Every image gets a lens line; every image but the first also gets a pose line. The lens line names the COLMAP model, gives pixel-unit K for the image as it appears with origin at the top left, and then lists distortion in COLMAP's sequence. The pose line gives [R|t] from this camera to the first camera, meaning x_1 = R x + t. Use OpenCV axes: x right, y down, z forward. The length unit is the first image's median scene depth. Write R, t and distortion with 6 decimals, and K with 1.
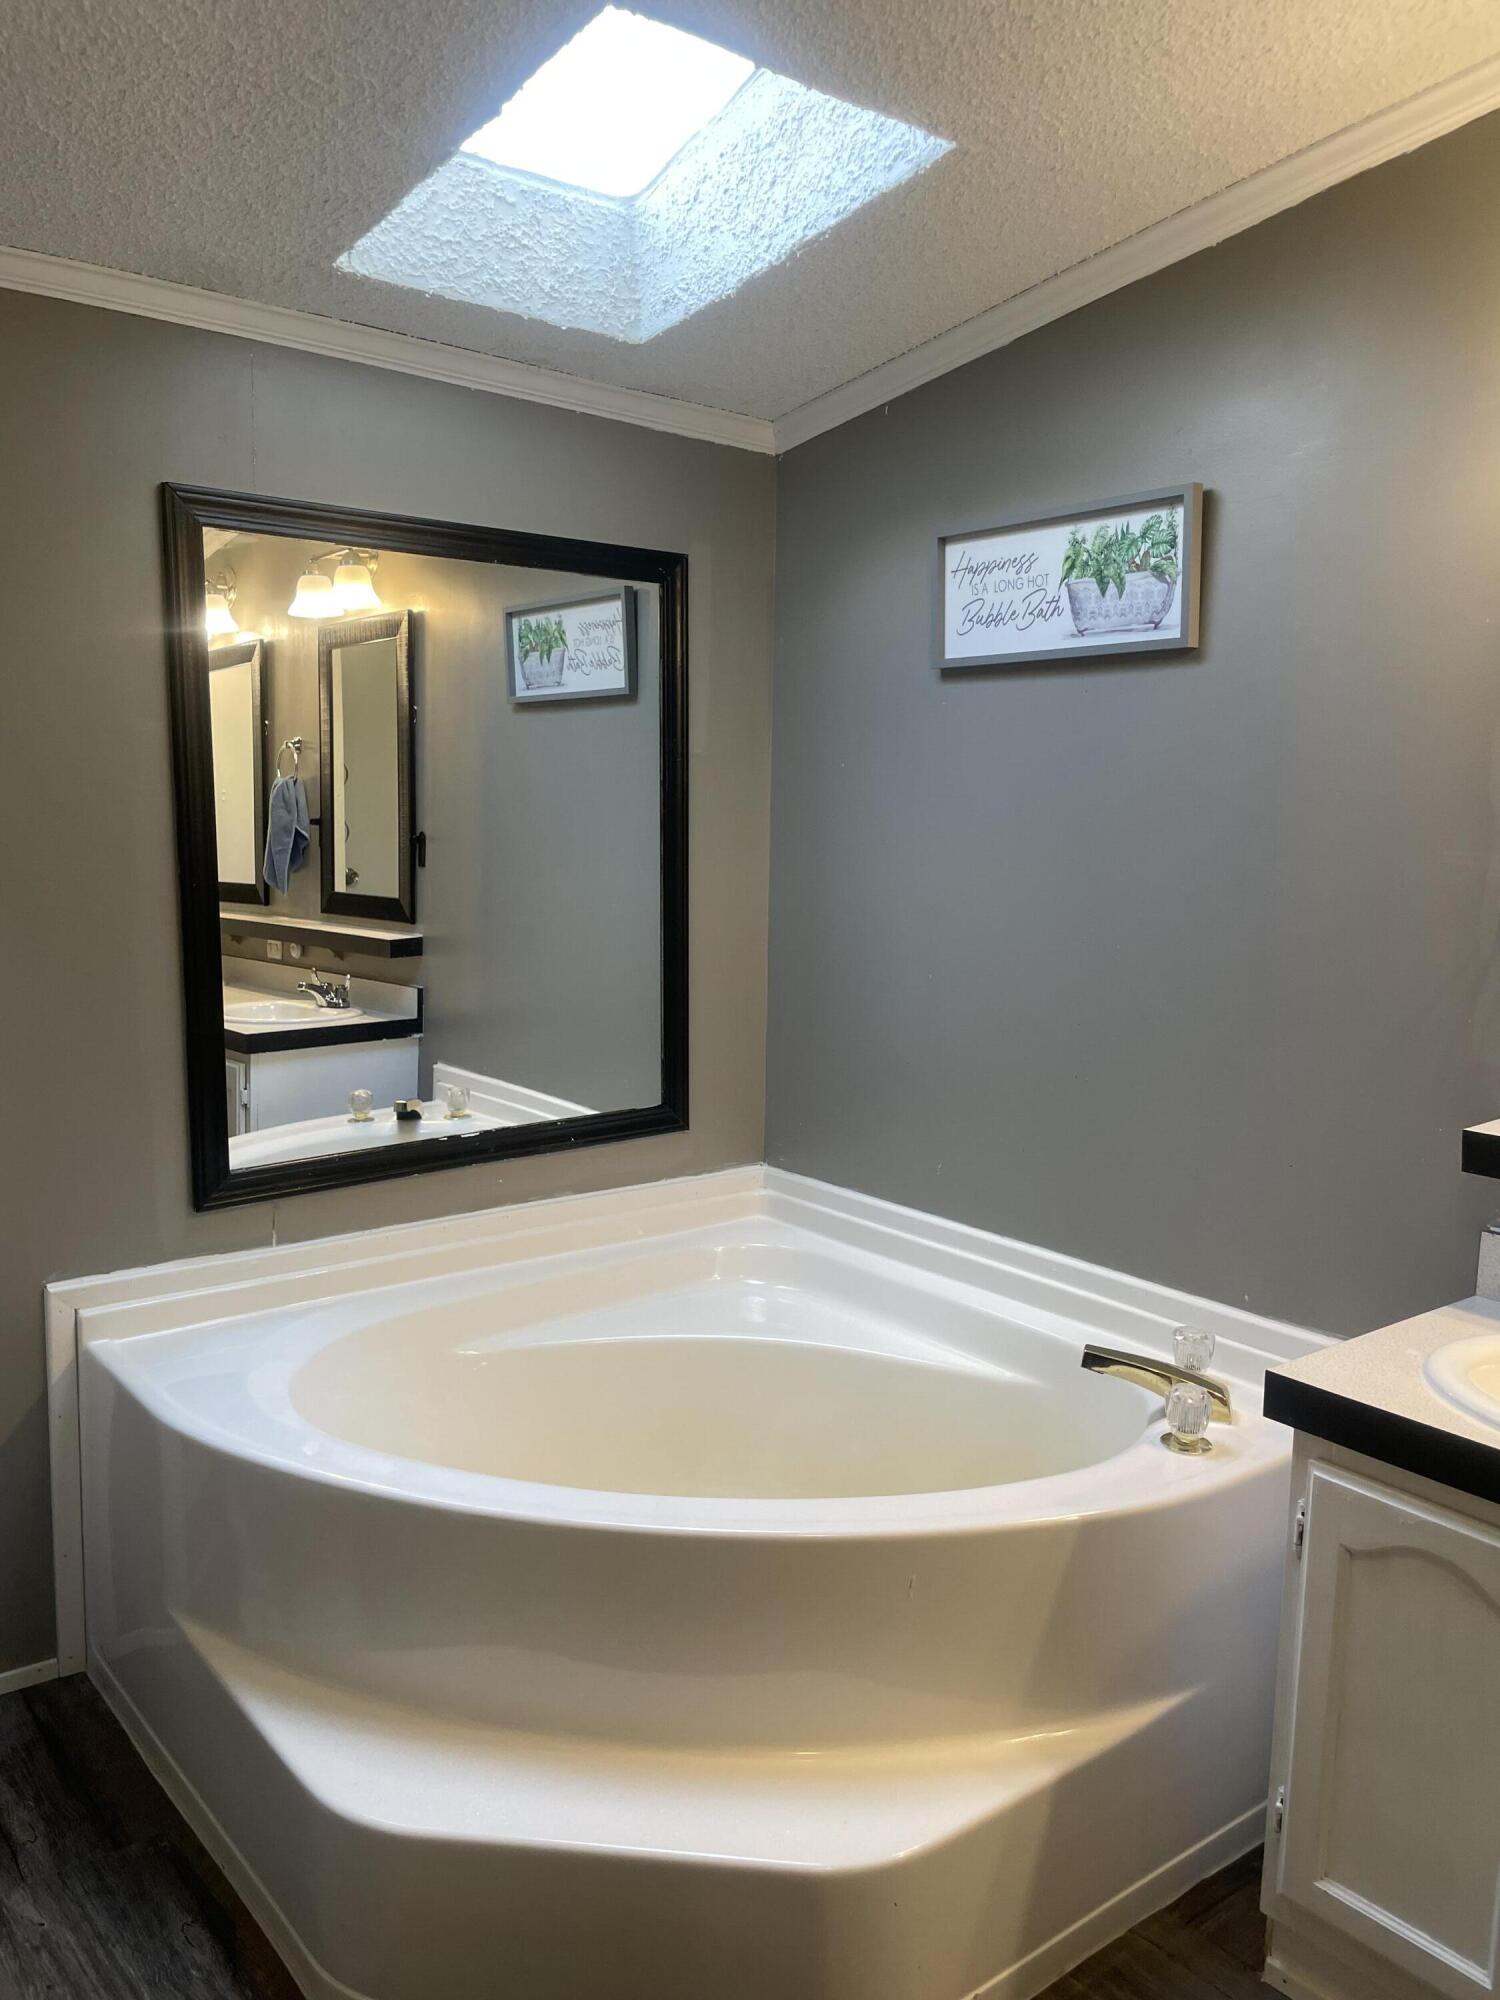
lens RADIAL K [[1552.8, 0, 765.2], [0, 1552.8, 993.2], [0, 0, 1]] dist [0.062343, -0.099791]
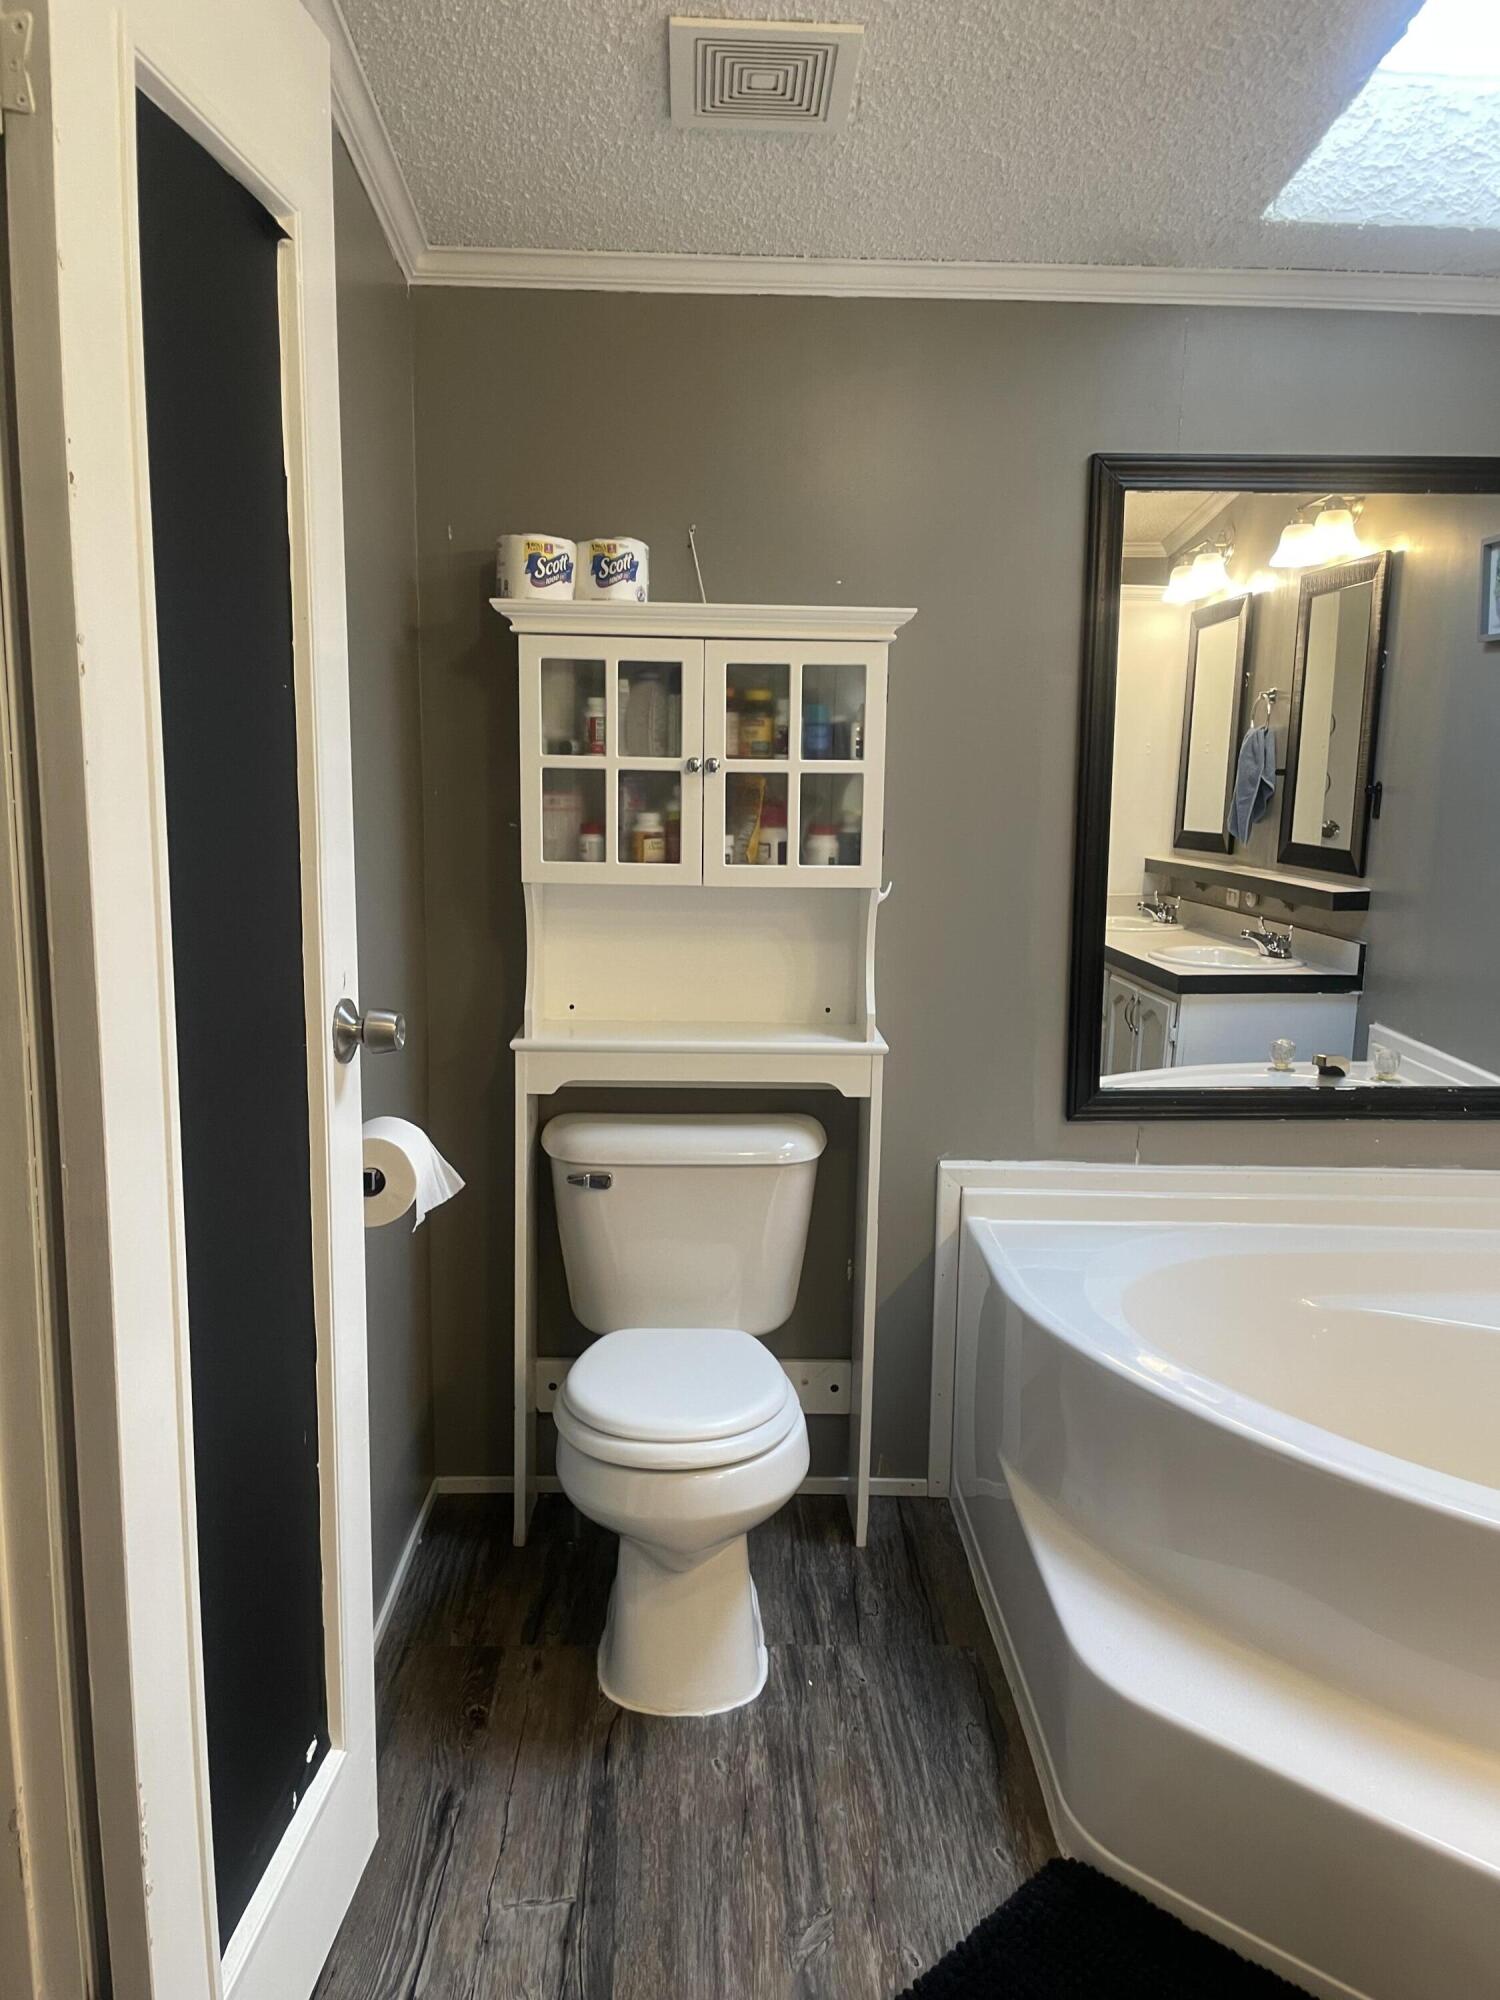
lens RADIAL K [[1552.8, 0, 738.1], [0, 1552.8, 1000.9], [0, 0, 1]] dist [0.062343, -0.099791]
pose [[0.784635, 0.095457, -0.612565, 0.121083], [-0.076859, 0.995430, 0.056670, 0.011231], [0.615175, 0.002616, 0.788386, -0.012681]]
